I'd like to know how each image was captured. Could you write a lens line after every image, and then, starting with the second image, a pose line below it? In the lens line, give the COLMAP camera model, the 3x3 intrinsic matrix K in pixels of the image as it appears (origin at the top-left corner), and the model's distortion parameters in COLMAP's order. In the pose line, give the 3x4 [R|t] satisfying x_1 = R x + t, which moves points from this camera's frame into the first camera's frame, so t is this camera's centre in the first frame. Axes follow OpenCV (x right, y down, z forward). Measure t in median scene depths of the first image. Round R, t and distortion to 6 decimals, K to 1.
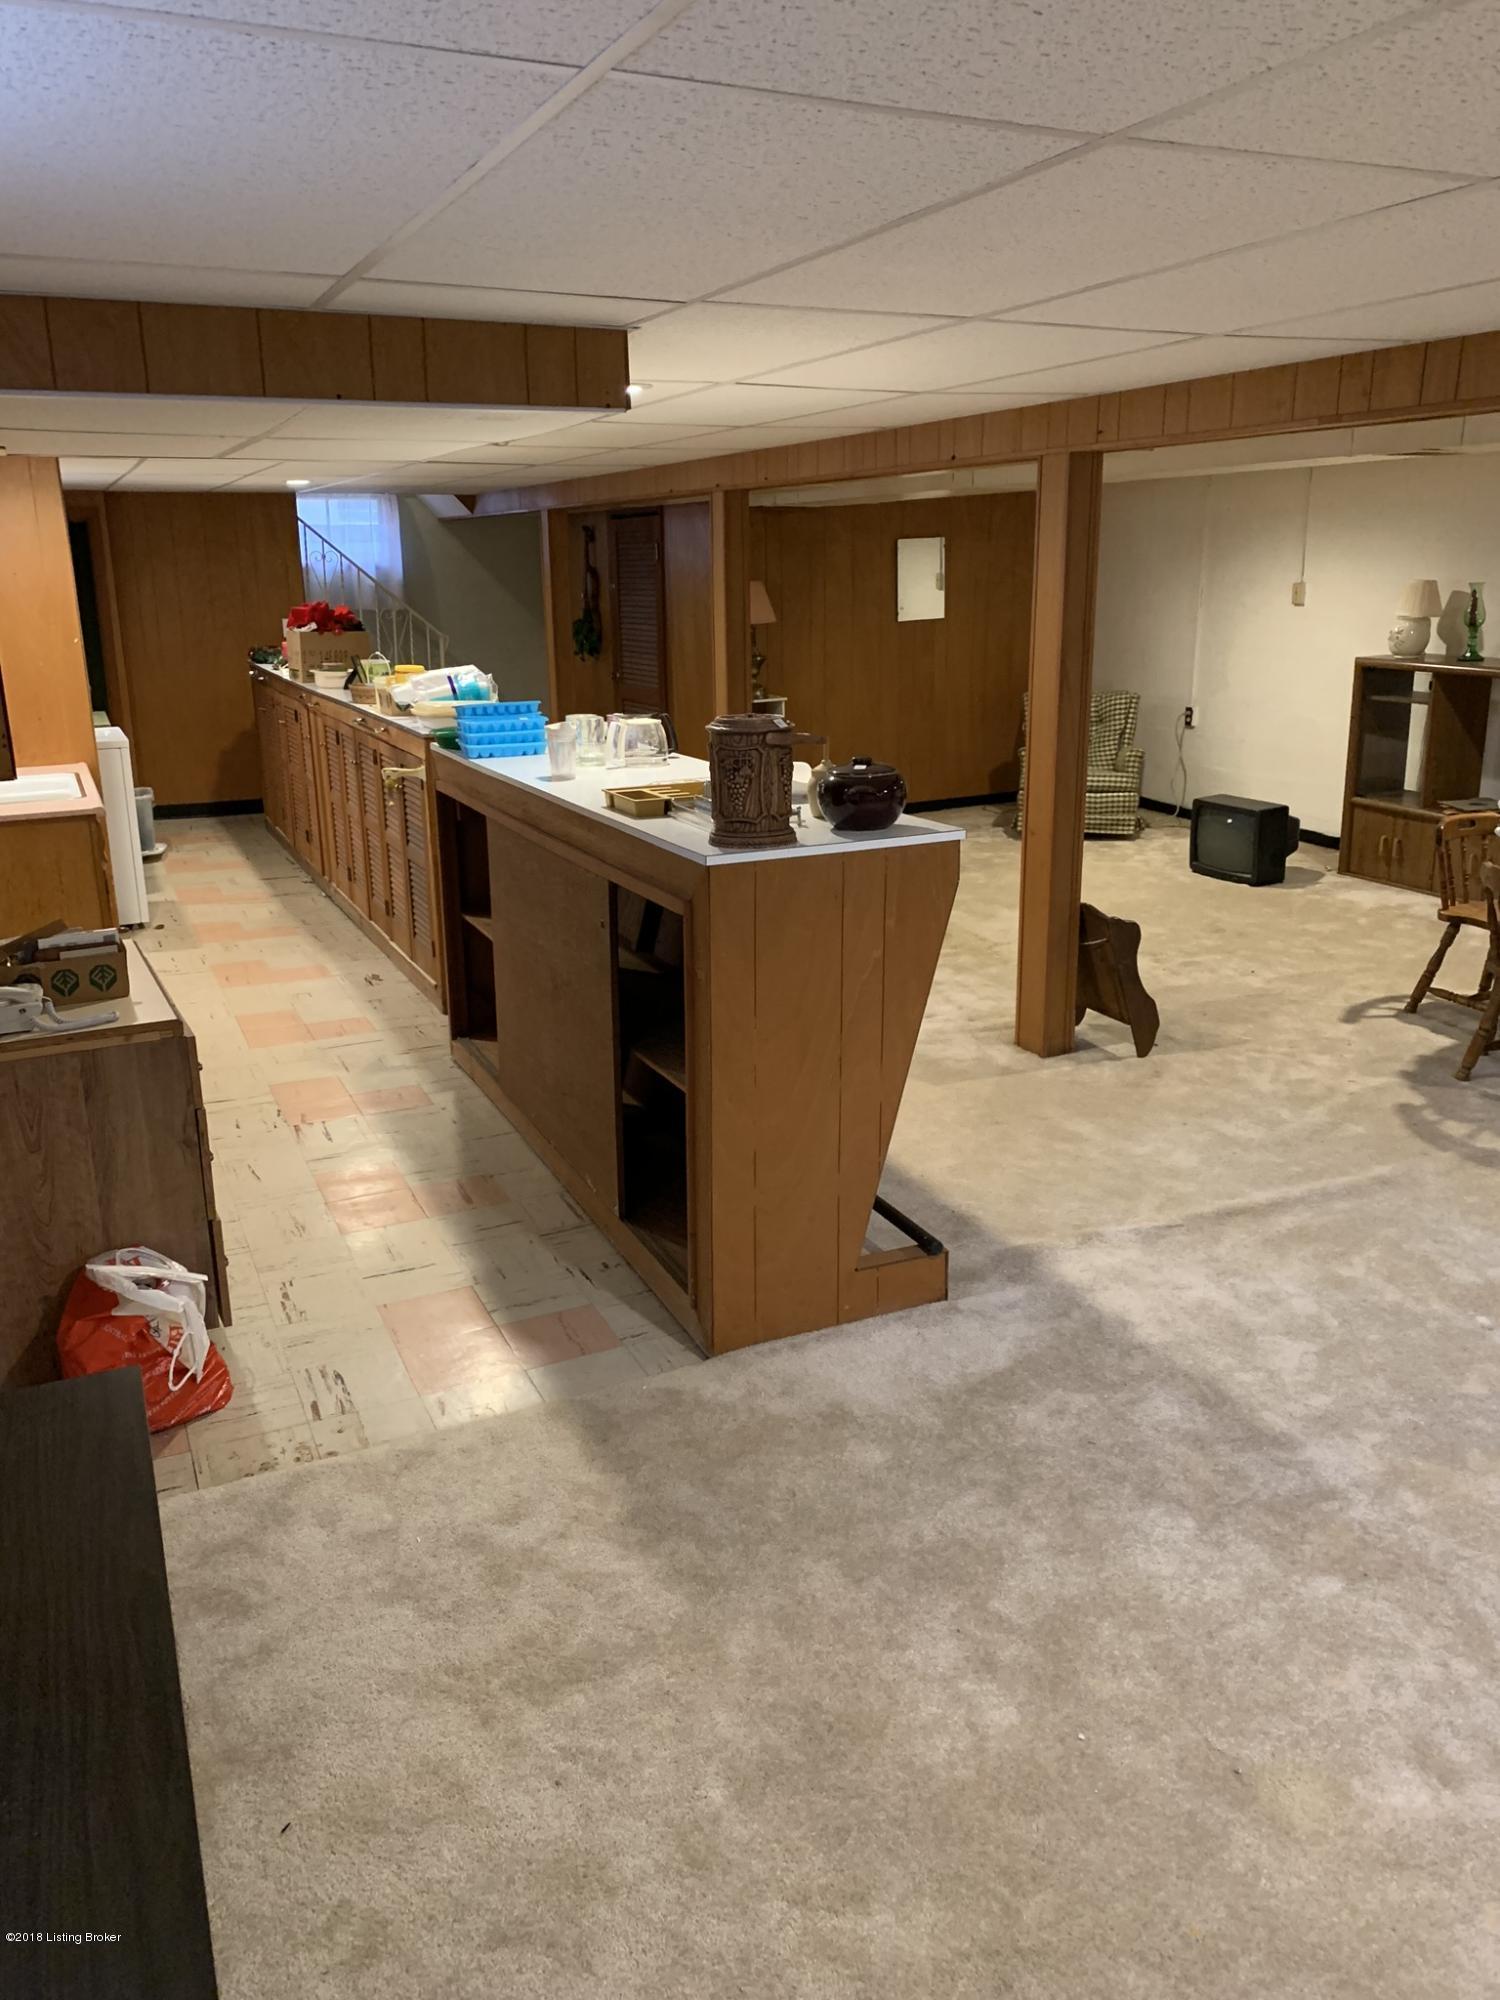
lens RADIAL K [[1542.3, 0, 750.0], [0, 1542.3, 1000.0], [0, 0, 1]] dist [-0.000164, -0.000185]
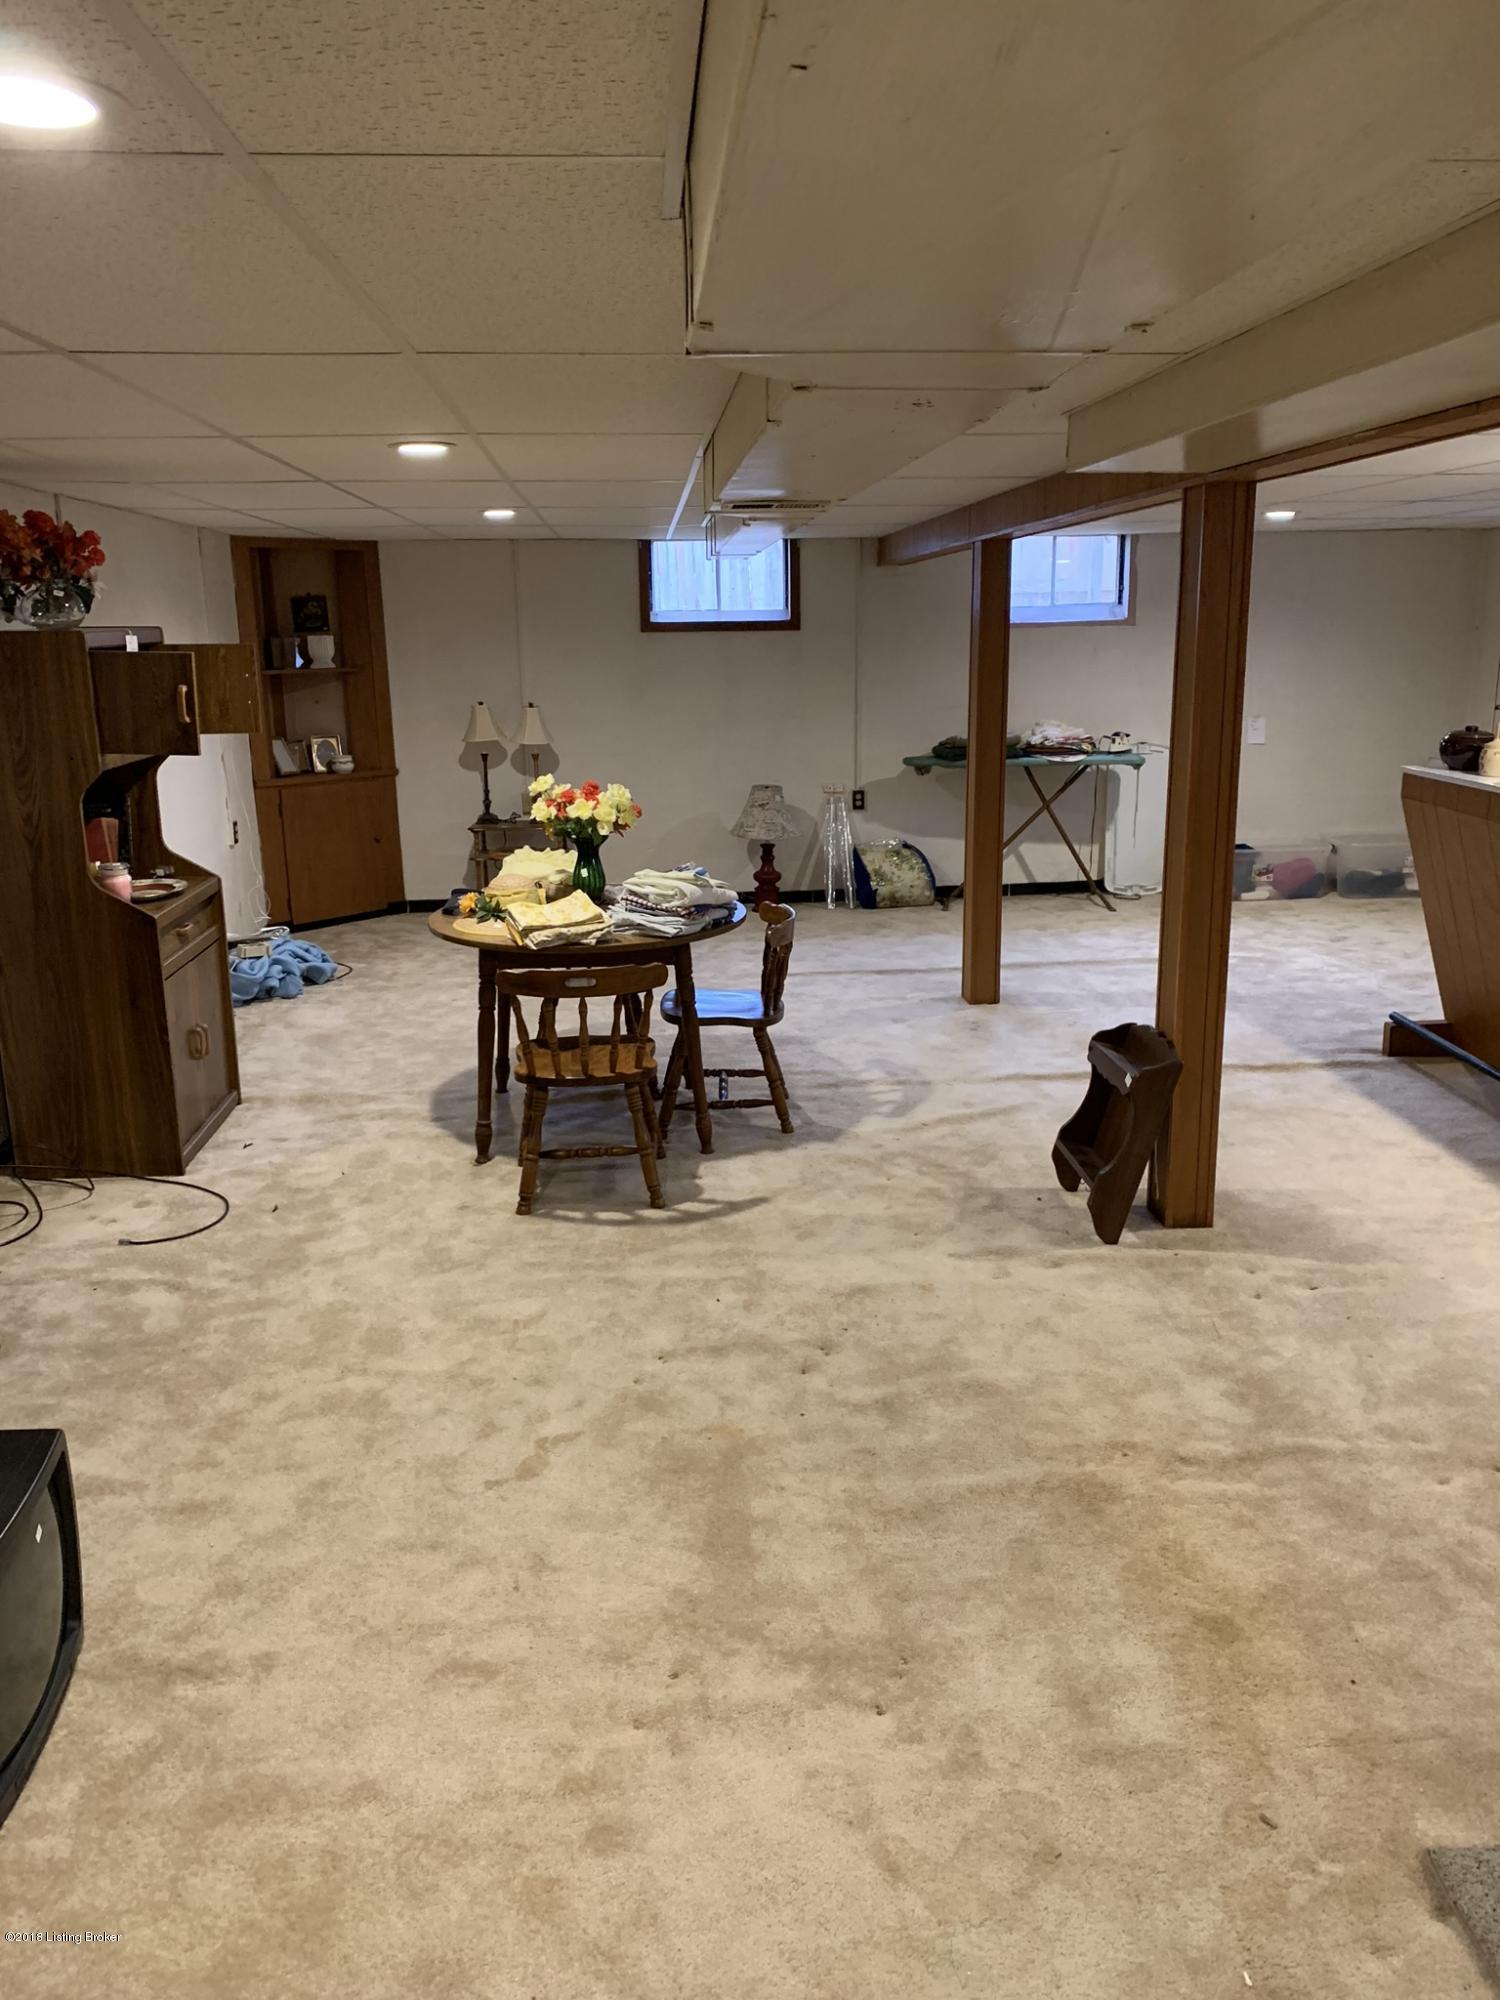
lens RADIAL K [[1542.3, 0, 750.0], [0, 1542.3, 1000.0], [0, 0, 1]] dist [-0.000164, -0.000185]
pose [[-0.935638, -0.063936, 0.347121, 0.100406], [0.116961, 0.871729, 0.475824, -0.489817], [-0.333018, 0.485799, -0.808145, 1.632244]]
